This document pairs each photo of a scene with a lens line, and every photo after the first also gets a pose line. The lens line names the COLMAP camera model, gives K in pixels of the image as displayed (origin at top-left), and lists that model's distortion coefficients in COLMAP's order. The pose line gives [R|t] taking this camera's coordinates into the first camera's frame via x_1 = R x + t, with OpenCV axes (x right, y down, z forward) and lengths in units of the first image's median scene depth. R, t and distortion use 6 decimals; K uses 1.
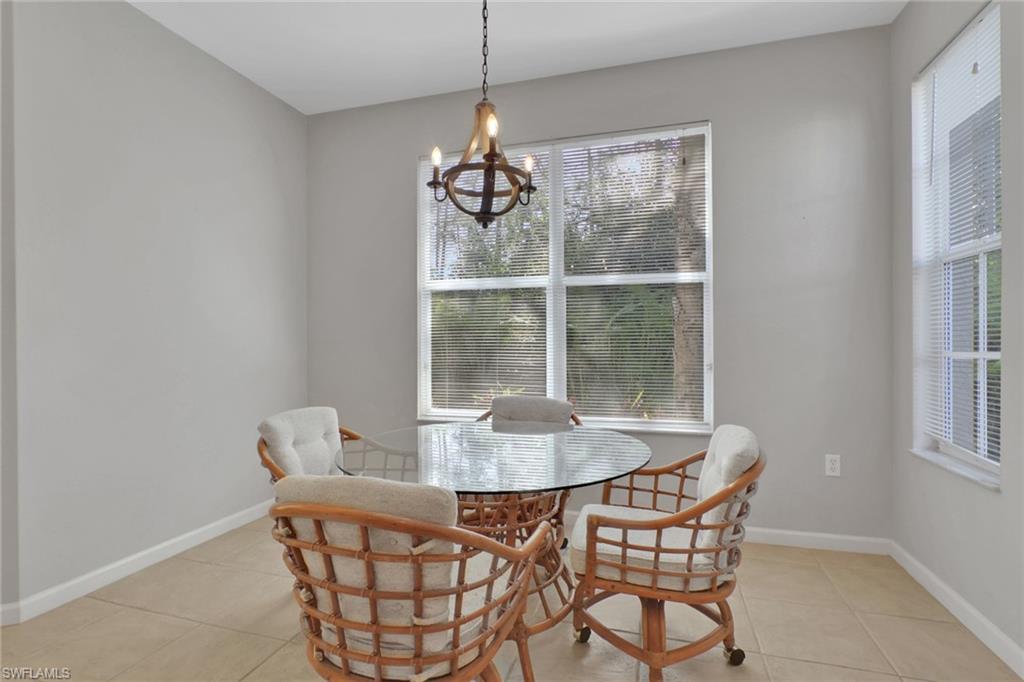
lens RADIAL K [[490.9, 0, 513.5], [0, 490.9, 335.0], [0, 0, 1]] dist [-0.001386, -0.001307]
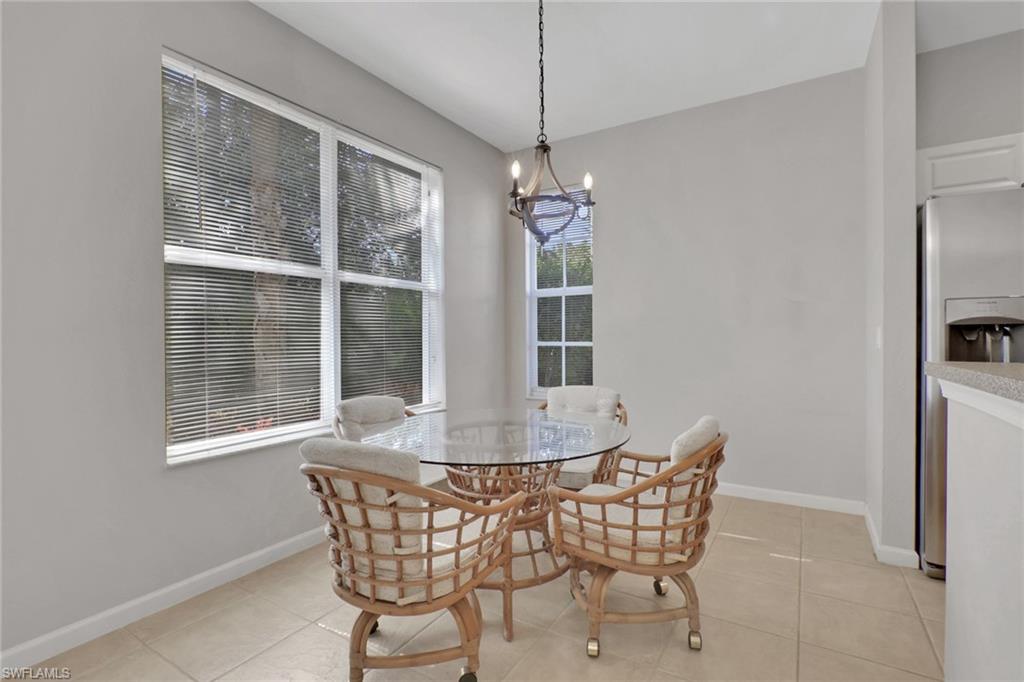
lens RADIAL K [[490.9, 0, 512.6], [0, 490.9, 343.1], [0, 0, 1]] dist [-0.001386, -0.001307]
pose [[0.250036, -0.018404, 0.968062, -1.432502], [-0.000643, 0.999816, 0.019174, 0.002863], [-0.968236, -0.005417, 0.249978, 0.862300]]
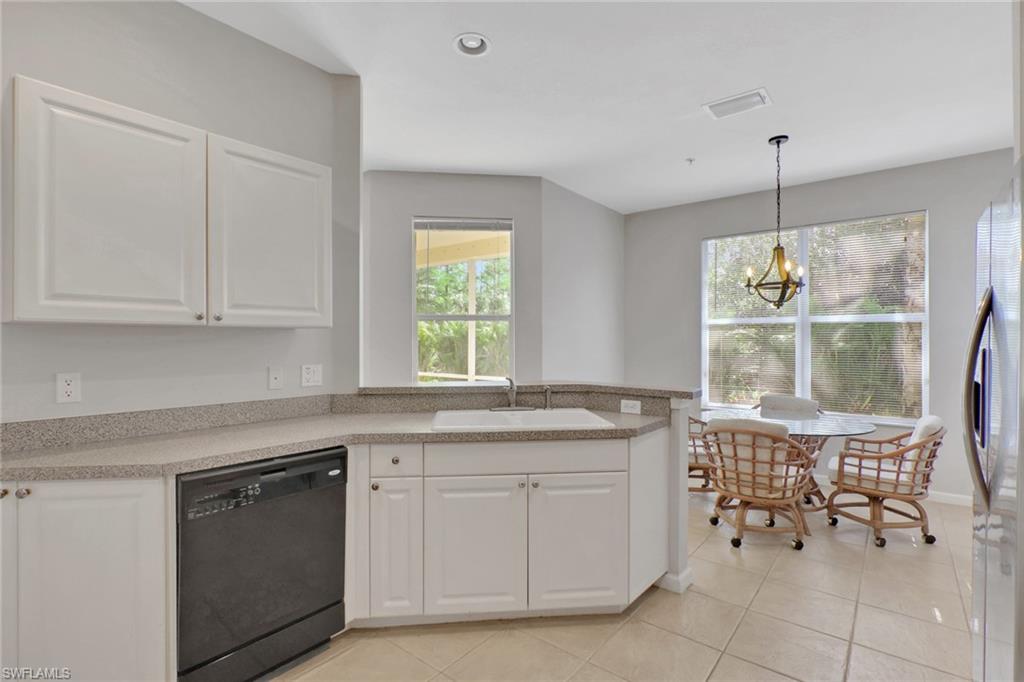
lens RADIAL K [[490.9, 0, 527.0], [0, 490.9, 337.9], [0, 0, 1]] dist [-0.001386, -0.001307]
pose [[0.937060, 0.002219, -0.349160, -0.354629], [-0.000722, 0.999990, 0.004417, -0.117214], [0.349167, -0.003887, 0.937053, -1.369323]]
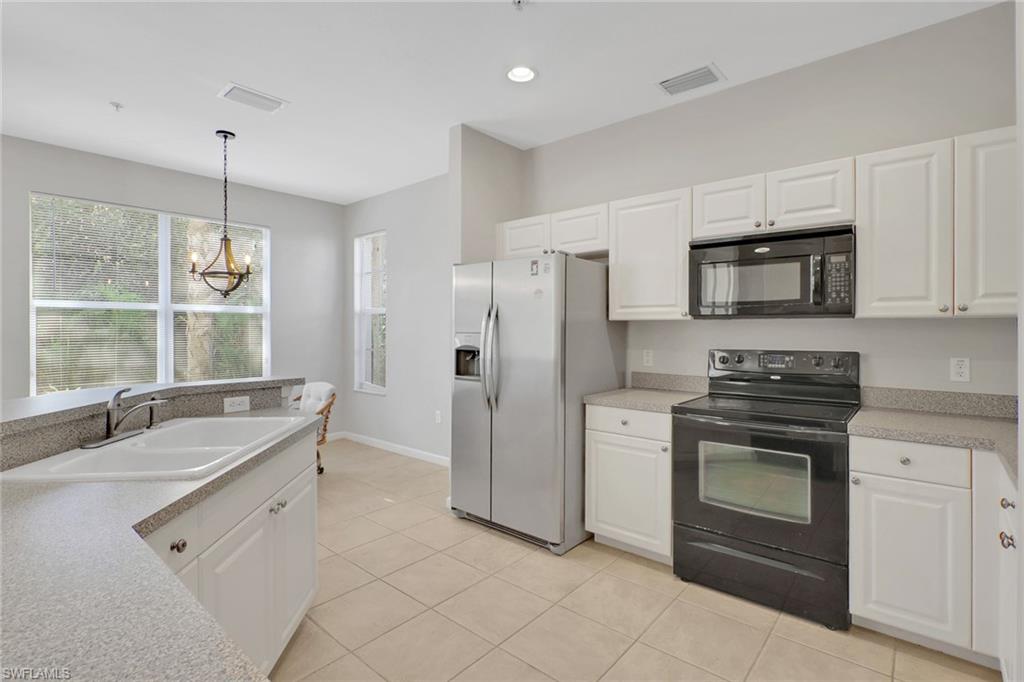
lens RADIAL K [[490.9, 0, 511.8], [0, 490.9, 331.1], [0, 0, 1]] dist [-0.001386, -0.001307]
pose [[0.400505, -0.005602, 0.916277, -1.646380], [-0.006854, 0.999935, 0.009109, -0.116504], [-0.916269, -0.009928, 0.400441, -1.034274]]
